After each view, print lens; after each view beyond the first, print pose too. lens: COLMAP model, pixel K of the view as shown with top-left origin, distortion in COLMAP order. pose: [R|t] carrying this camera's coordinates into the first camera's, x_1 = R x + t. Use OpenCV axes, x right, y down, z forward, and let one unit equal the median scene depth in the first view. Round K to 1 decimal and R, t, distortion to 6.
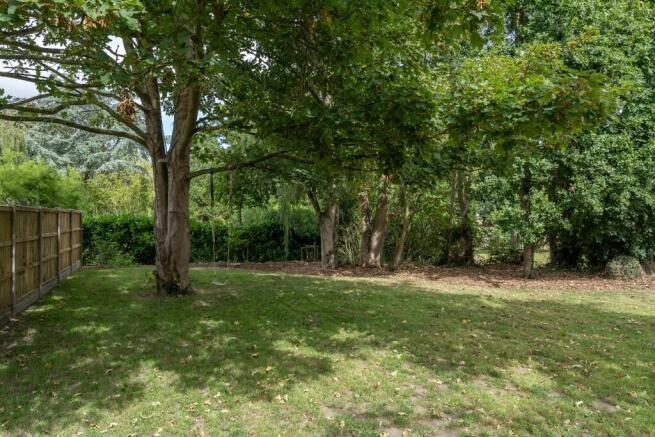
lens RADIAL K [[482.3, 0, 327.5], [0, 482.3, 218.5], [0, 0, 1]] dist [0.002752, 0.002625]
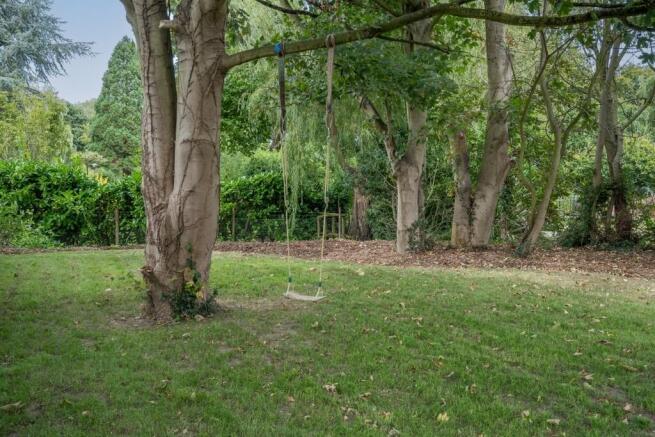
lens RADIAL K [[657.3, 0, 327.5], [0, 657.3, 218.5], [0, 0, 1]] dist [0.007571, -0.004974]
pose [[0.997847, 0.000639, 0.065578, -0.219256], [-0.004862, 0.997921, 0.064259, 0.018786], [-0.065400, -0.064440, 0.995776, 0.341793]]
